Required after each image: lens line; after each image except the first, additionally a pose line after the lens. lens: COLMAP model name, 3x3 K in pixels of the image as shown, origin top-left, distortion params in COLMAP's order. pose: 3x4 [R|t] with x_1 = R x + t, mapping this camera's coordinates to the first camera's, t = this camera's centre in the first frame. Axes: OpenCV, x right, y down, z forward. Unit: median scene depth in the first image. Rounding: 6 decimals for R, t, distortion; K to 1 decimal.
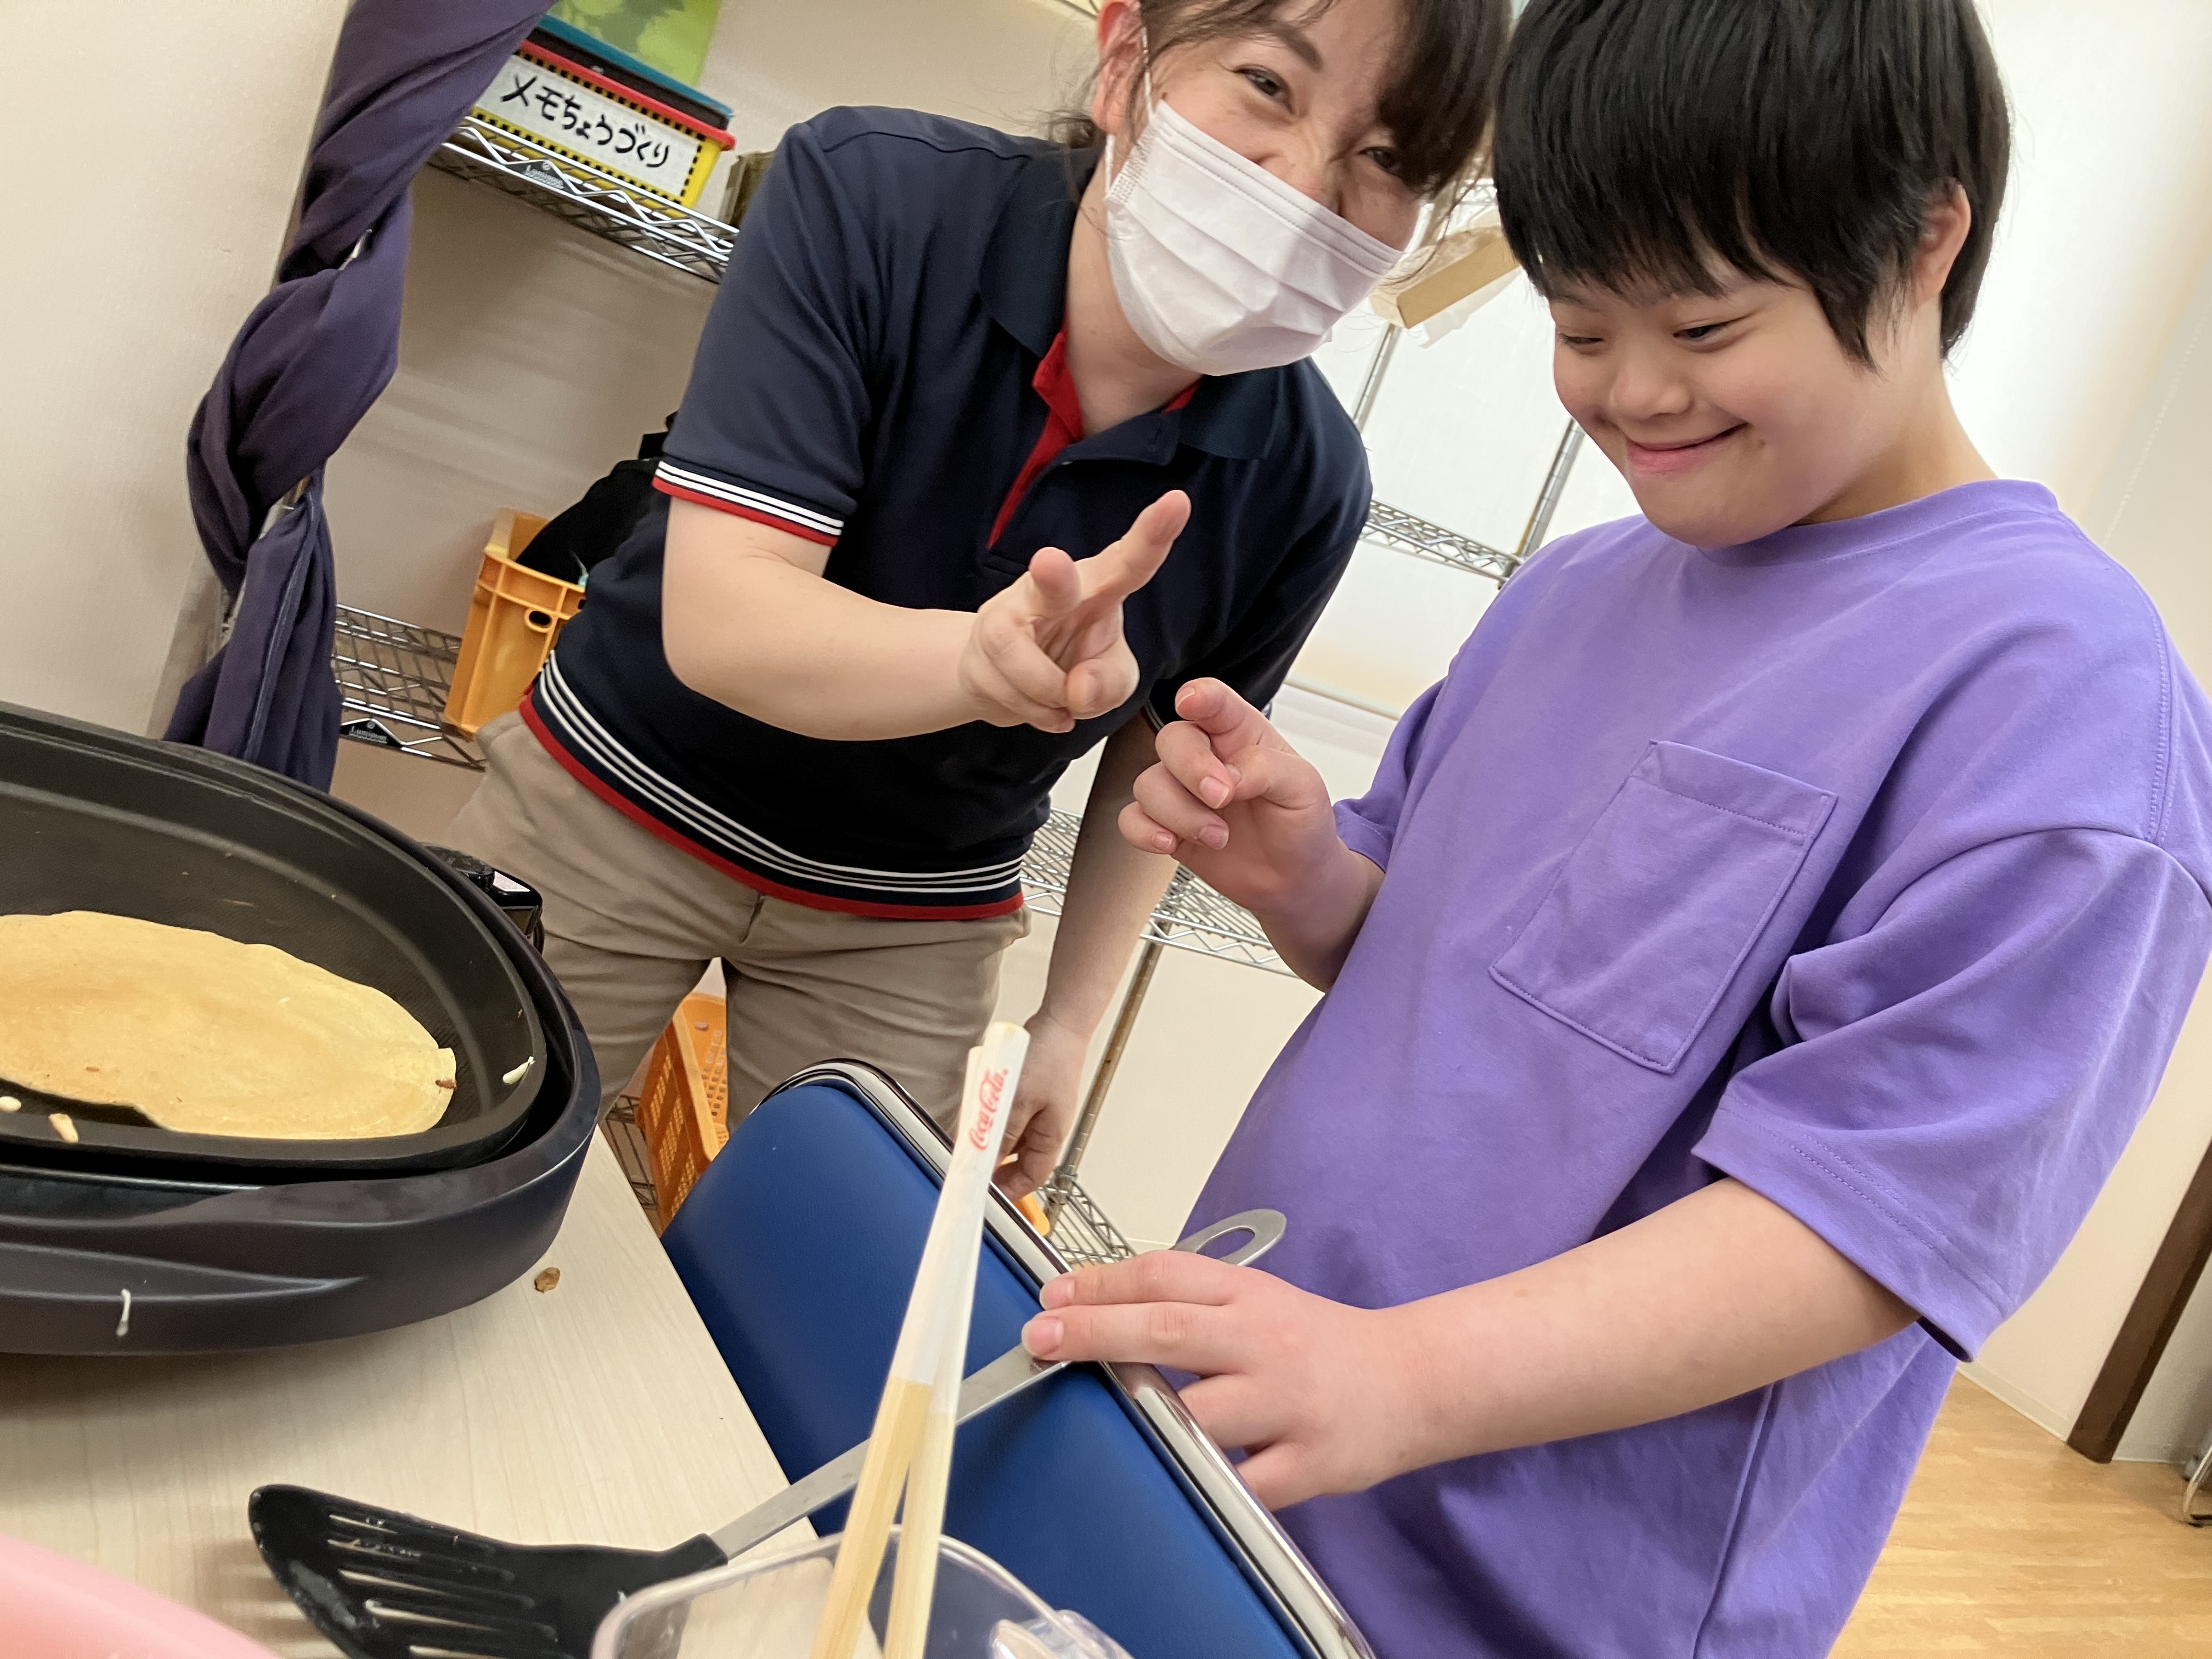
lens RADIAL K [[1807.0, 0, 1106.0], [0, 1807.0, 829.5], [0, 0, 1]] dist [0.000883, 0.004843]
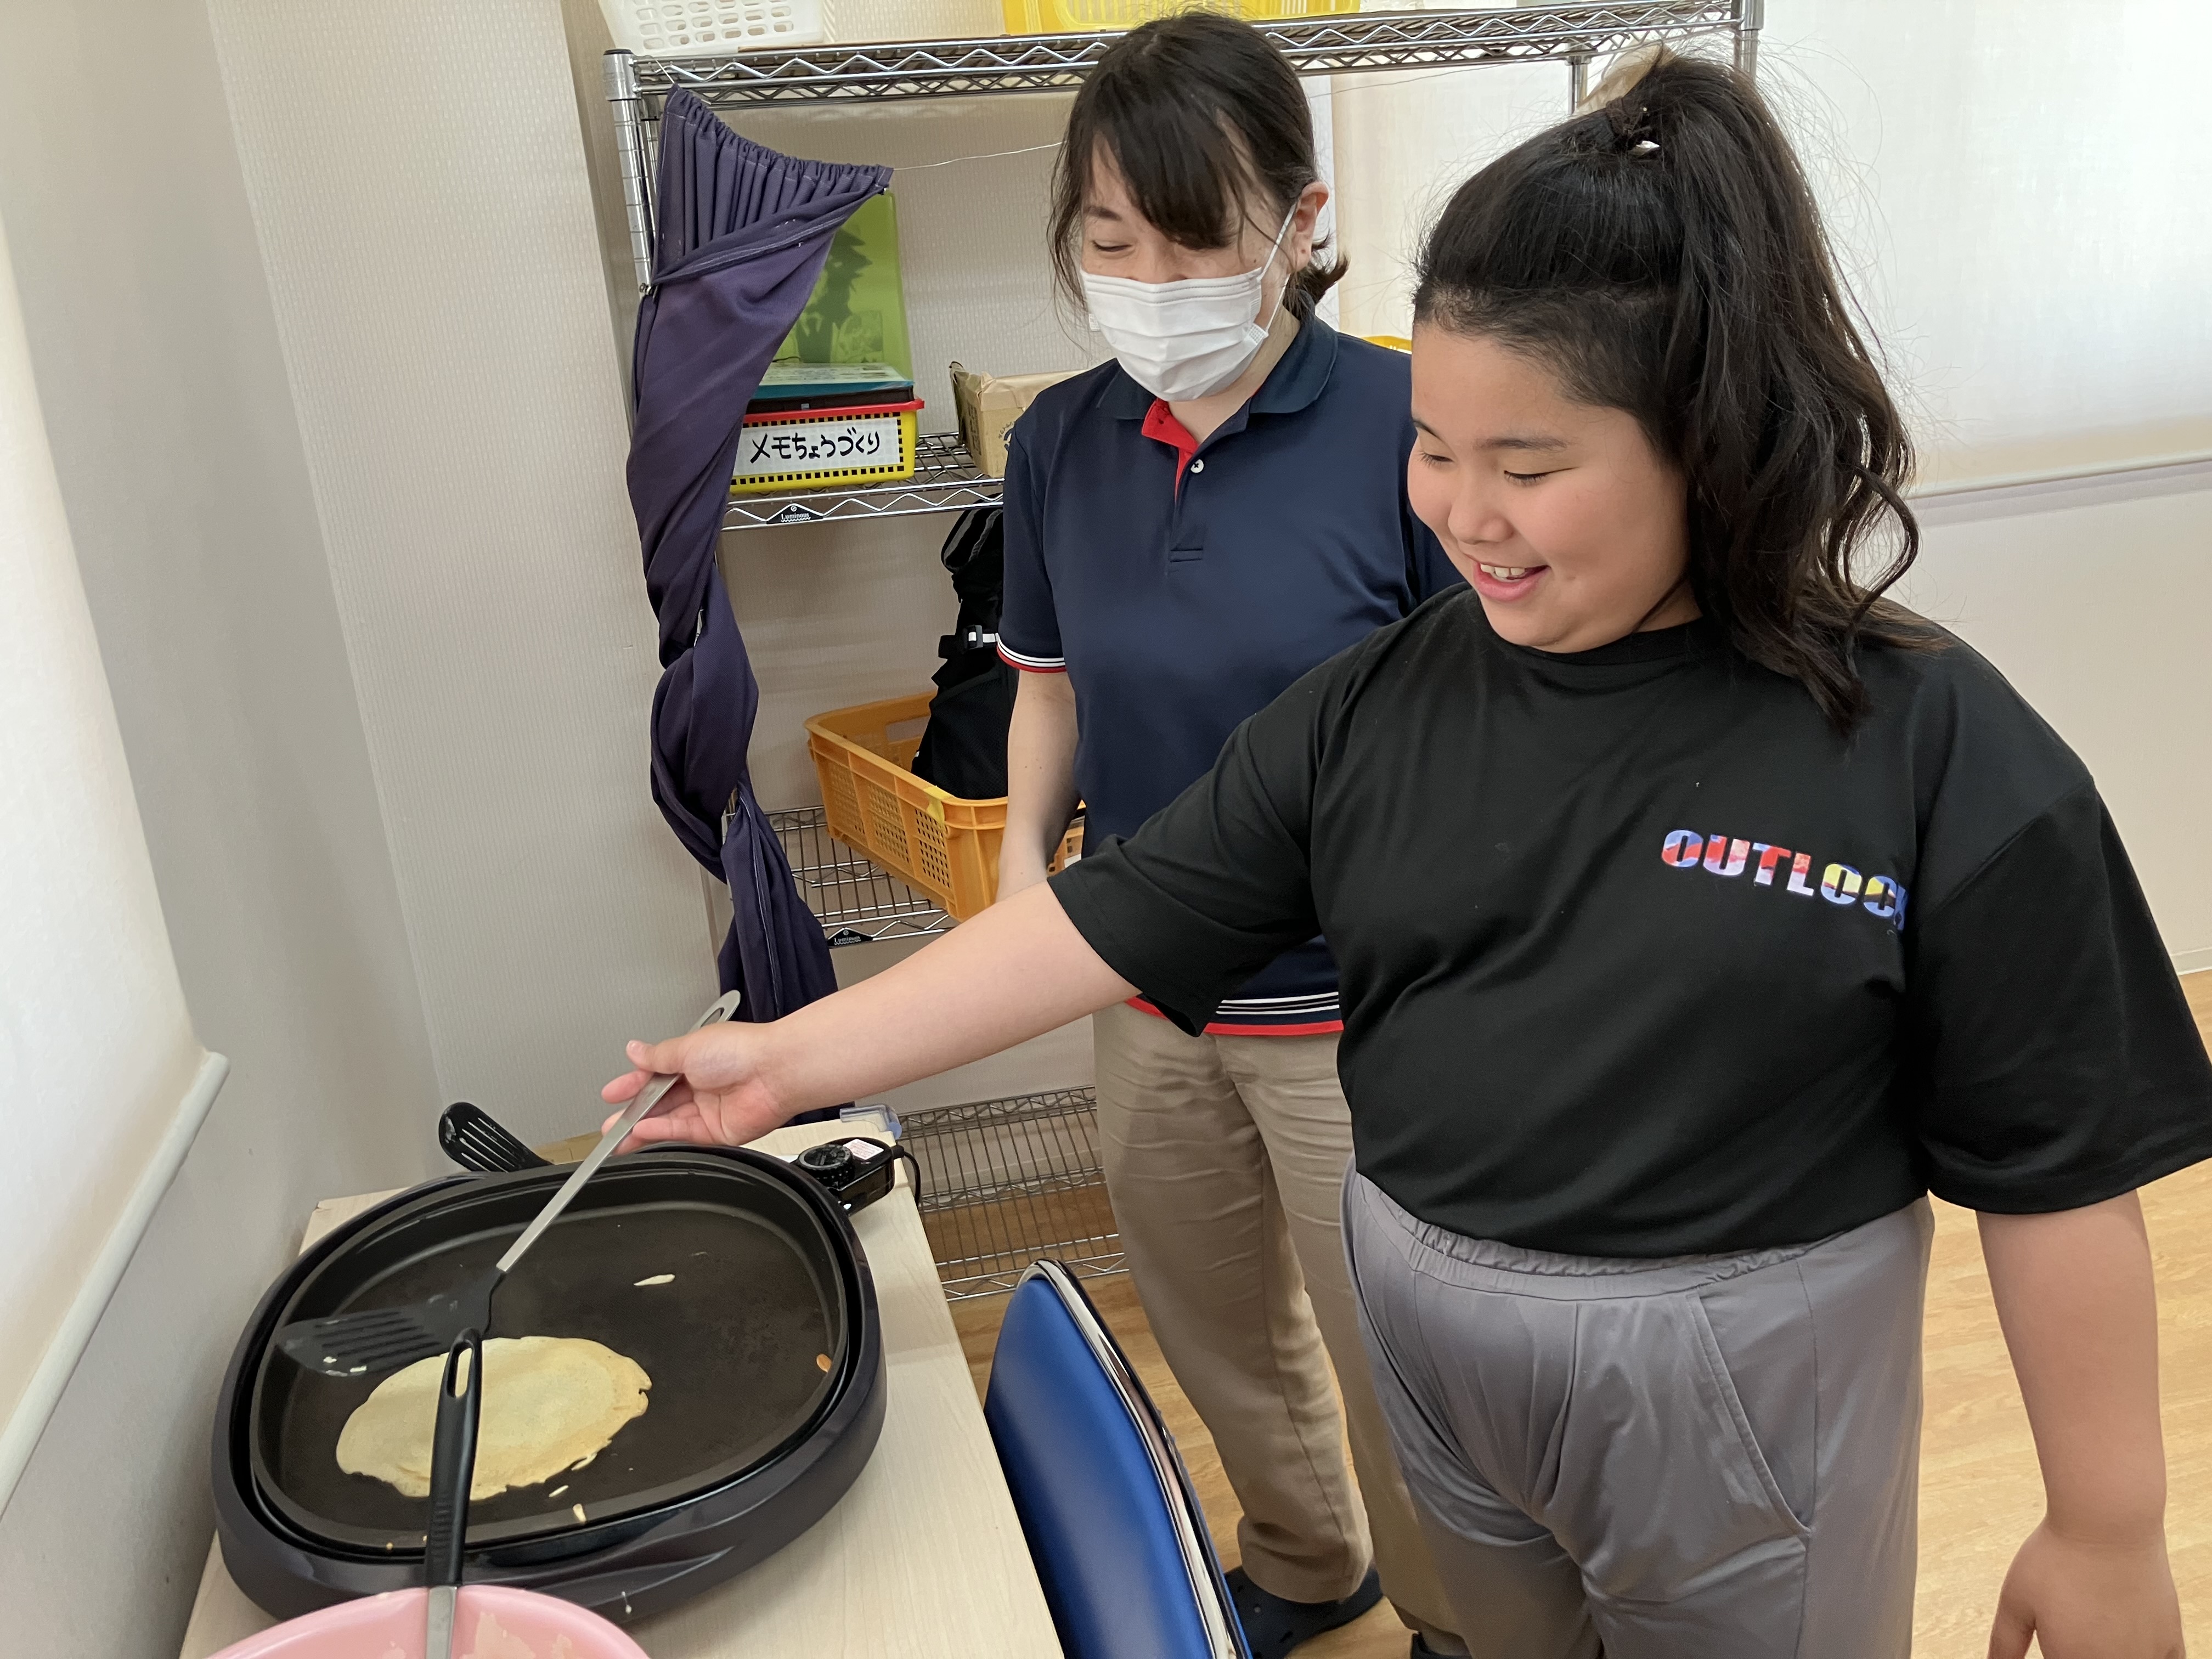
lens RADIAL K [[1806.2, 0, 1106.0], [0, 1806.2, 829.5], [0, 0, 1]] dist [0.086354, 0.000534]
pose [[0.878691, -0.310134, -0.362930, 0.279560], [0.352767, 0.934039, 0.055921, -0.137808], [0.321648, -0.177167, 0.930137, -0.179580]]
